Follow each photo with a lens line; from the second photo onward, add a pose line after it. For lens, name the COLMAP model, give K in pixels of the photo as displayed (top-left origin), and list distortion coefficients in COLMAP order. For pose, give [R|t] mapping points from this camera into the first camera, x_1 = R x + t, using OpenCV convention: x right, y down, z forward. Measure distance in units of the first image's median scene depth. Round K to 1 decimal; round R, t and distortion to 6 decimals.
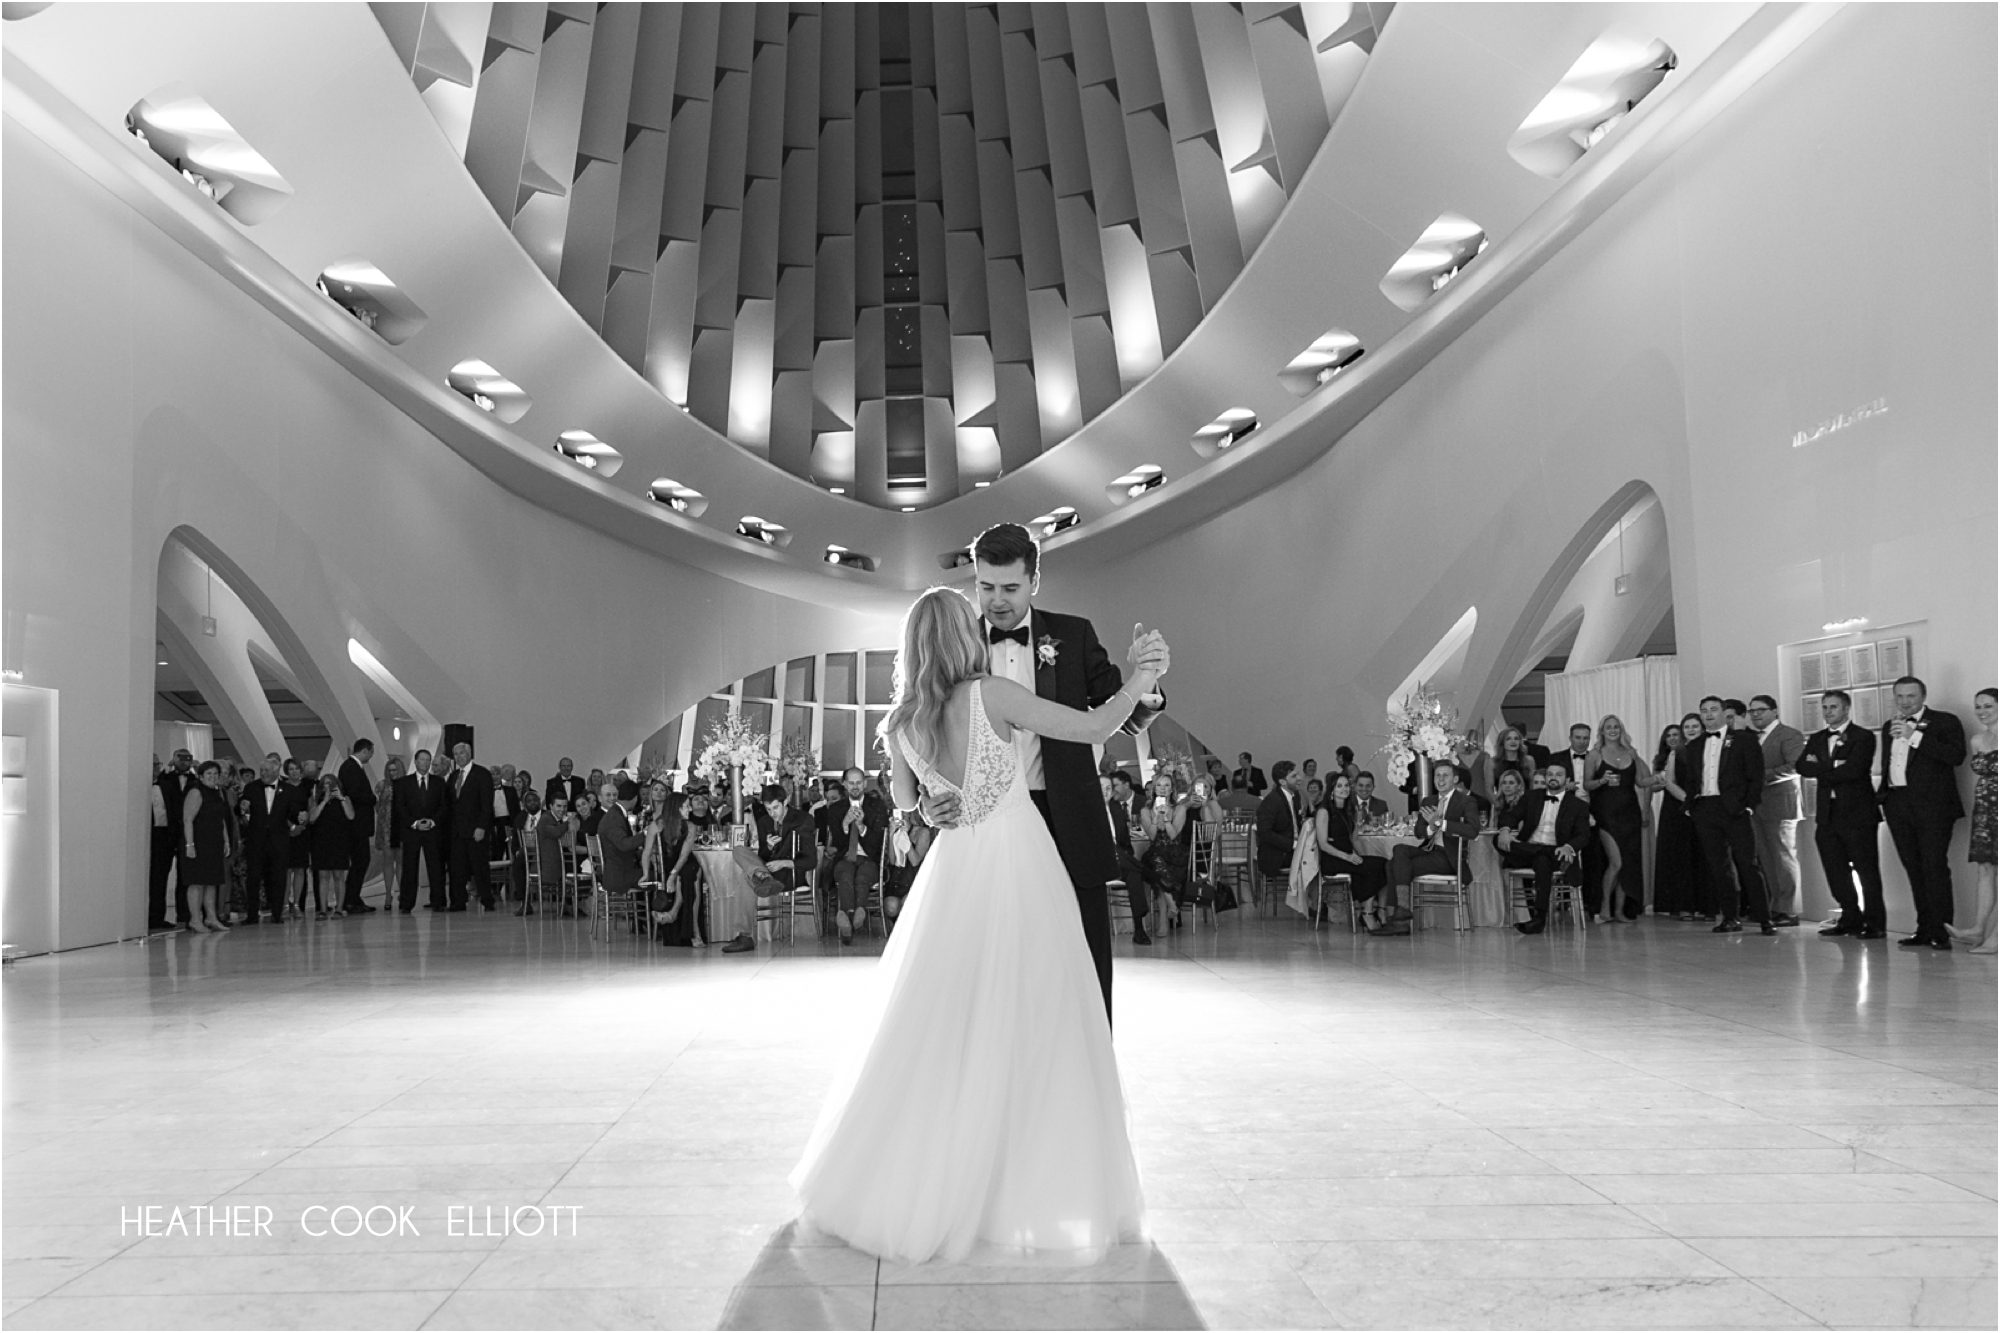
lens RADIAL K [[1501.3, 0, 851.2], [0, 1501.3, 738.7], [0, 0, 1]] dist [0.011945, -0.001720]
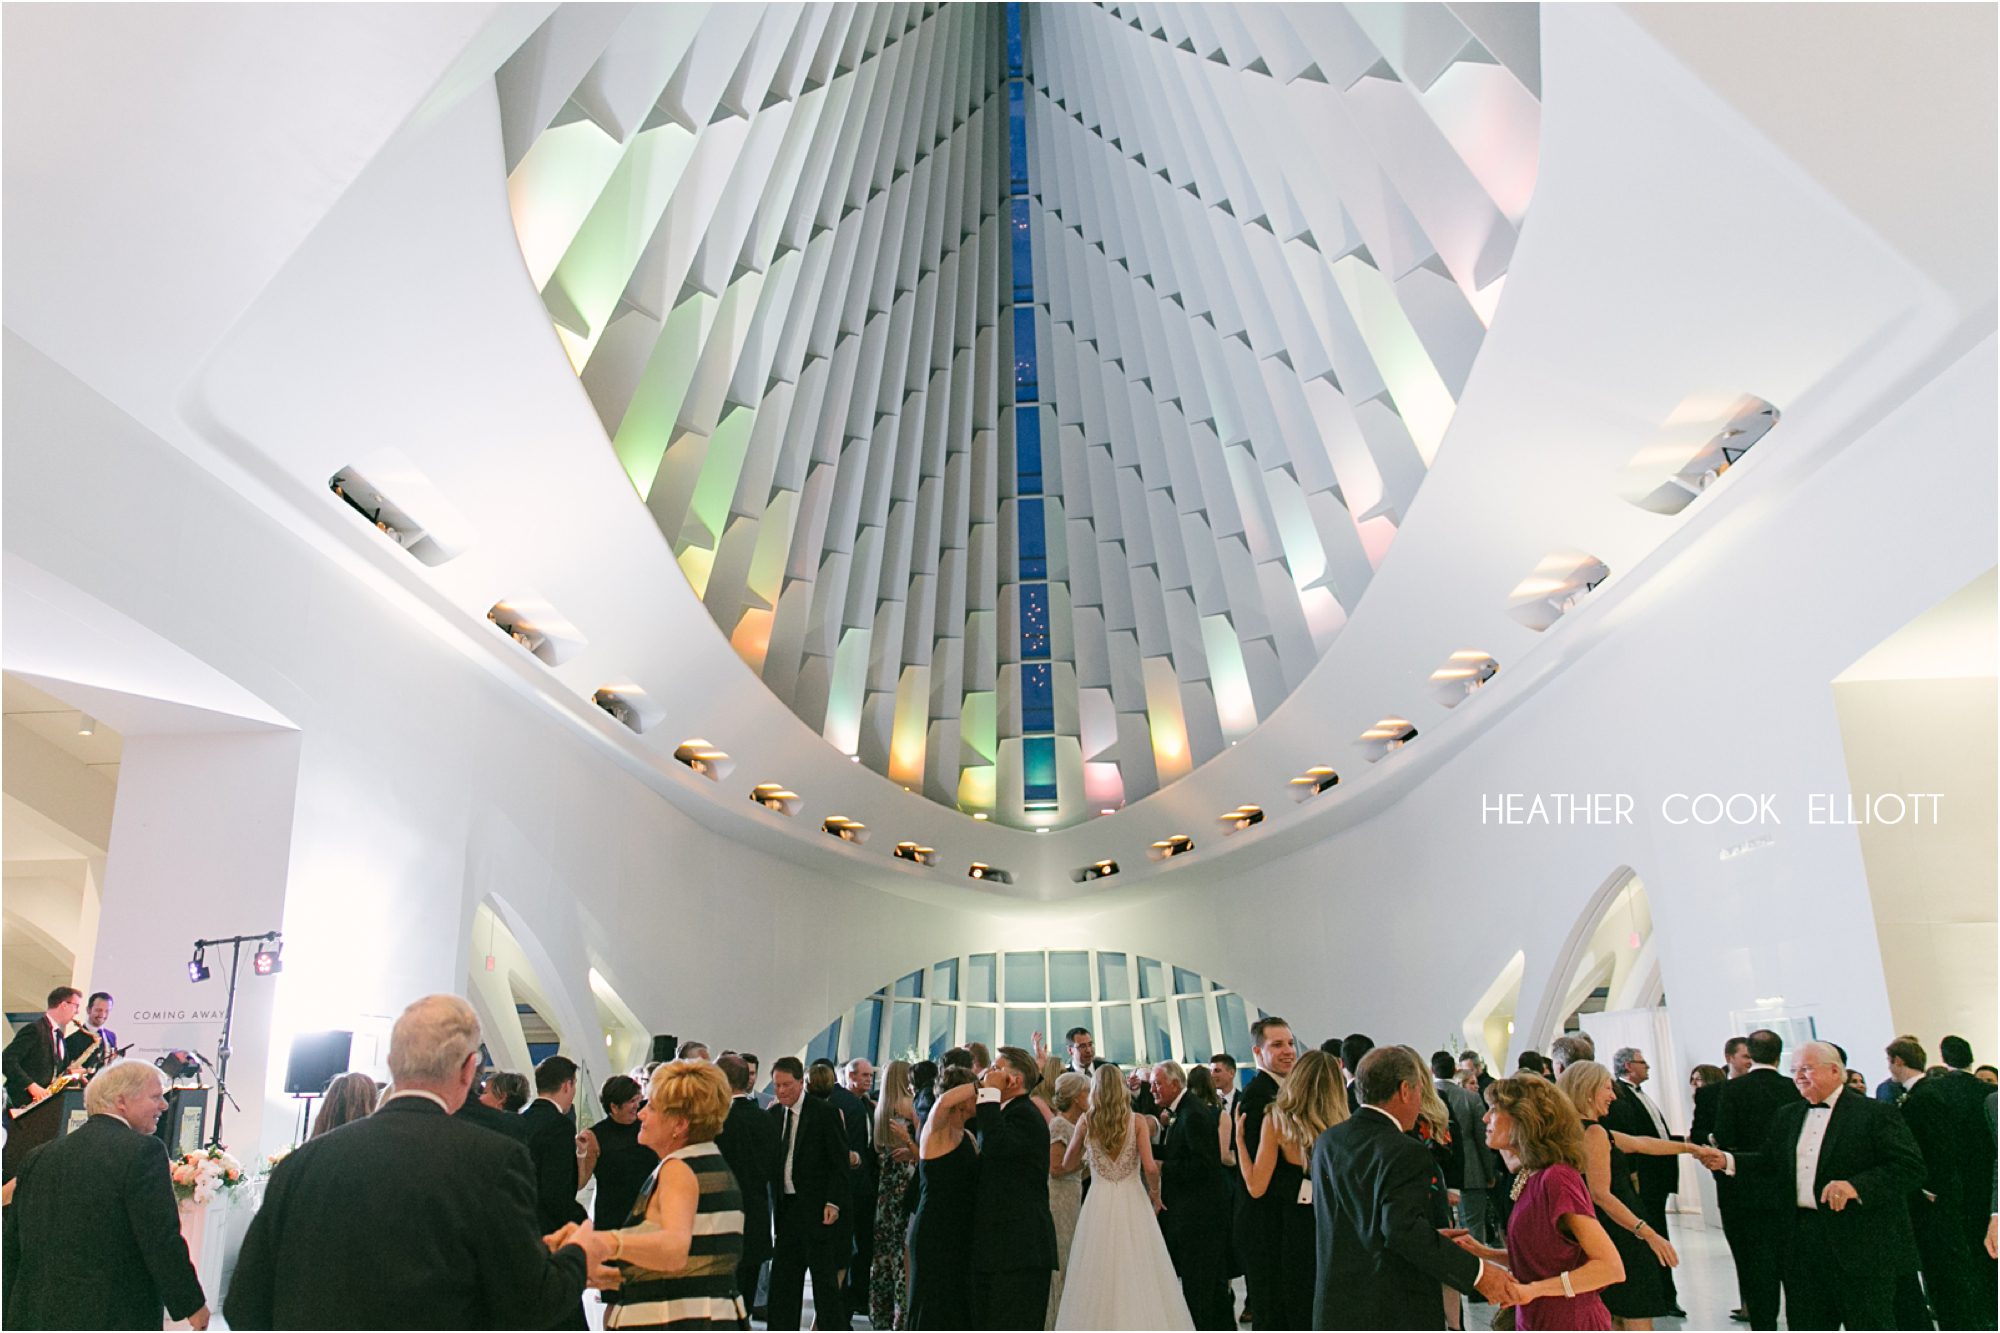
lens RADIAL K [[1456.2, 0, 917.0], [0, 1456.2, 676.4], [0, 0, 1]] dist [0.001968, -0.002215]
pose [[0.999019, -0.000523, -0.044278, -0.010395], [-0.009322, 0.975037, -0.221847, -0.025837], [0.043288, 0.222042, 0.974076, -0.135035]]
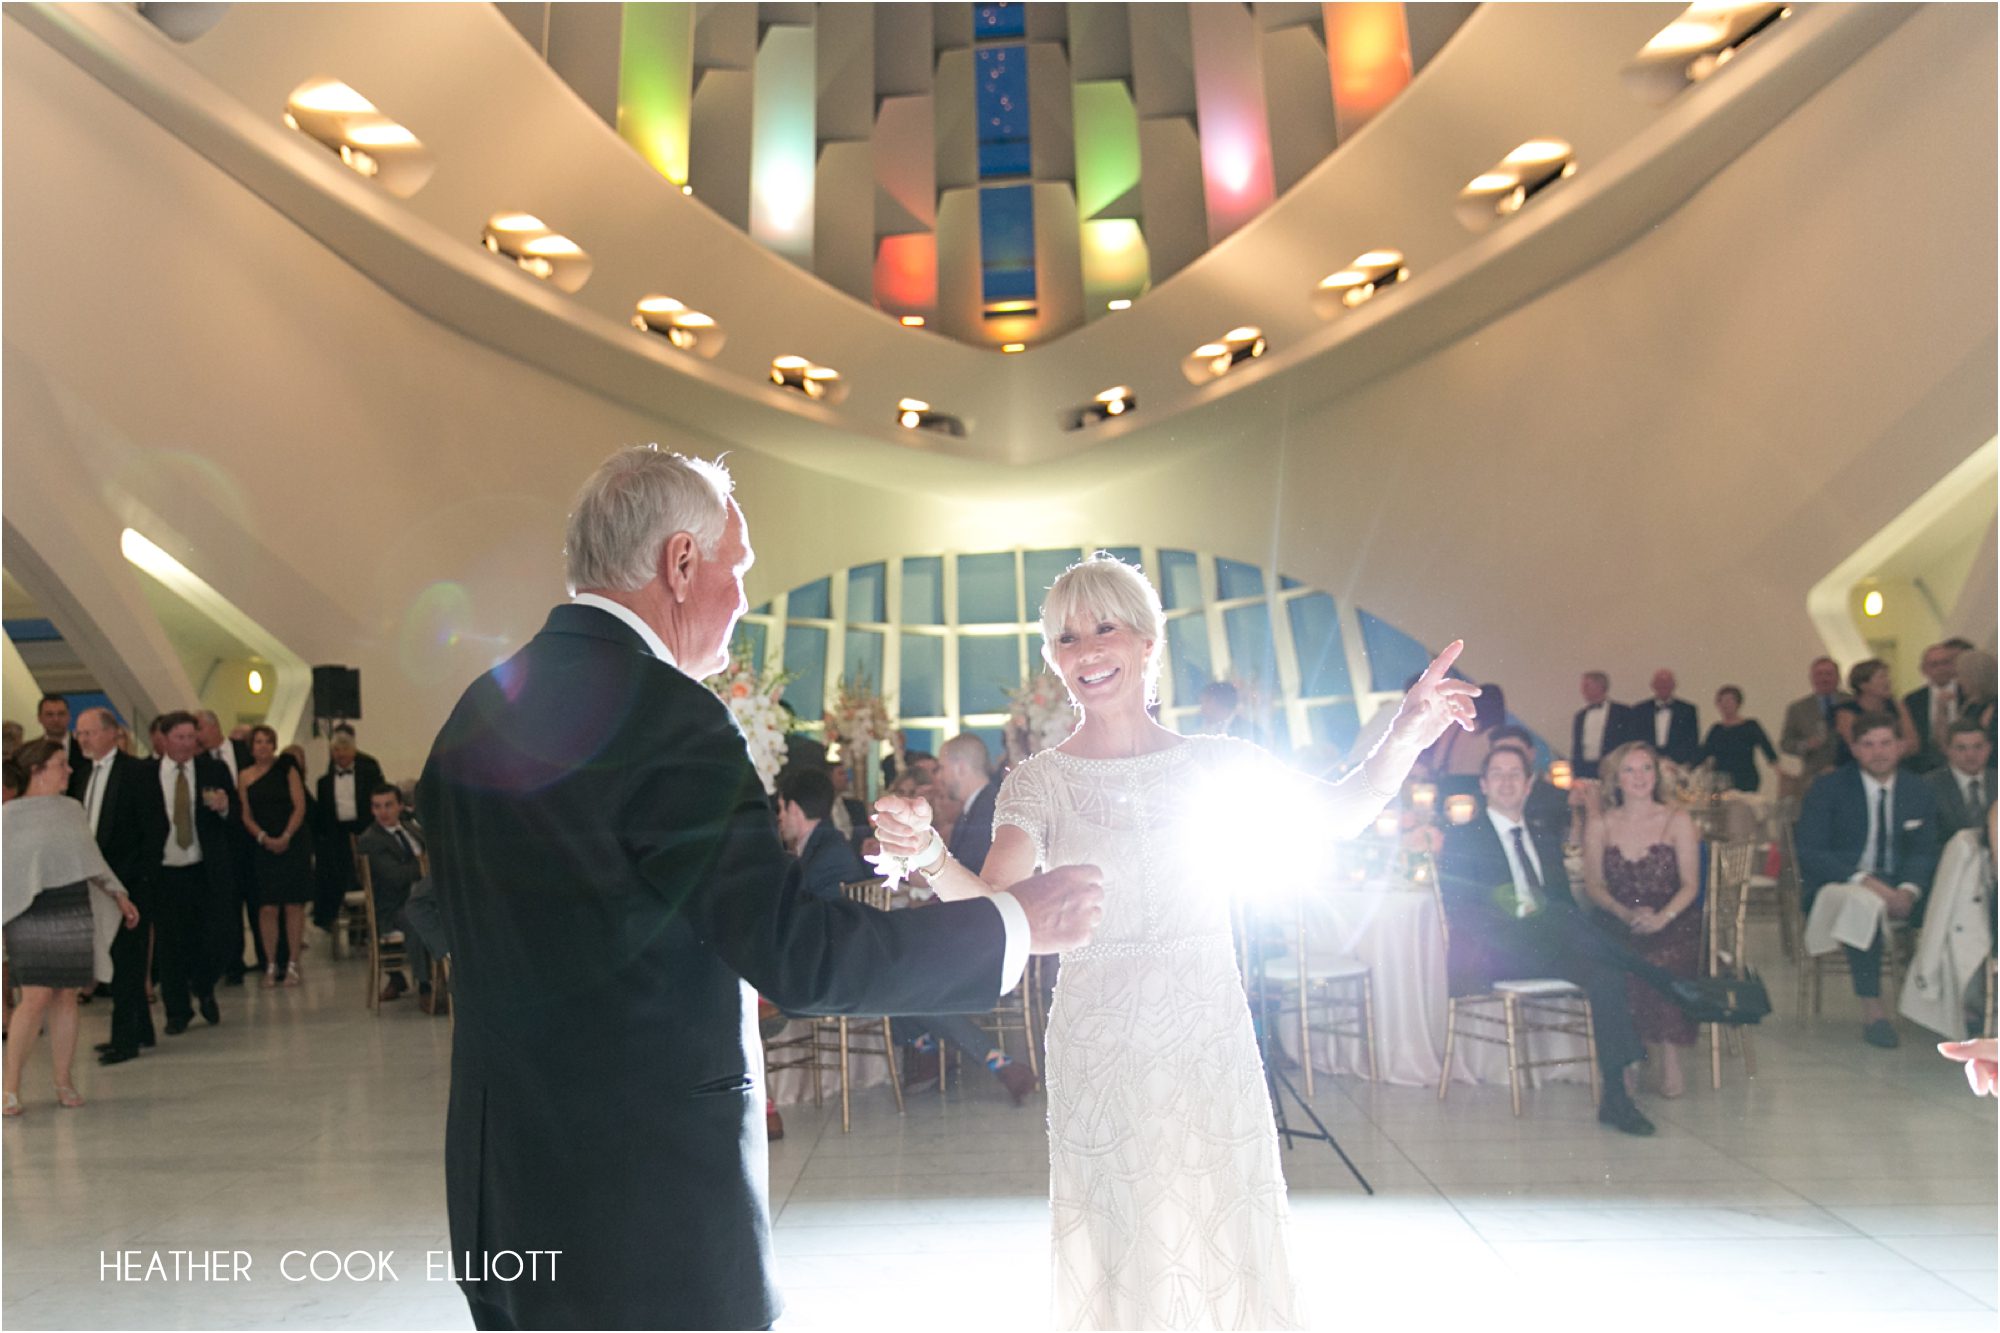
lens RADIAL K [[1779.9, 0, 867.5], [0, 1779.9, 750.1], [0, 0, 1]] dist [0.032522, -0.026181]
pose [[0.999081, -0.020551, -0.037606, -0.003621], [0.022170, 0.998823, 0.043145, -0.001095], [0.036675, -0.043939, 0.998361, 0.188362]]
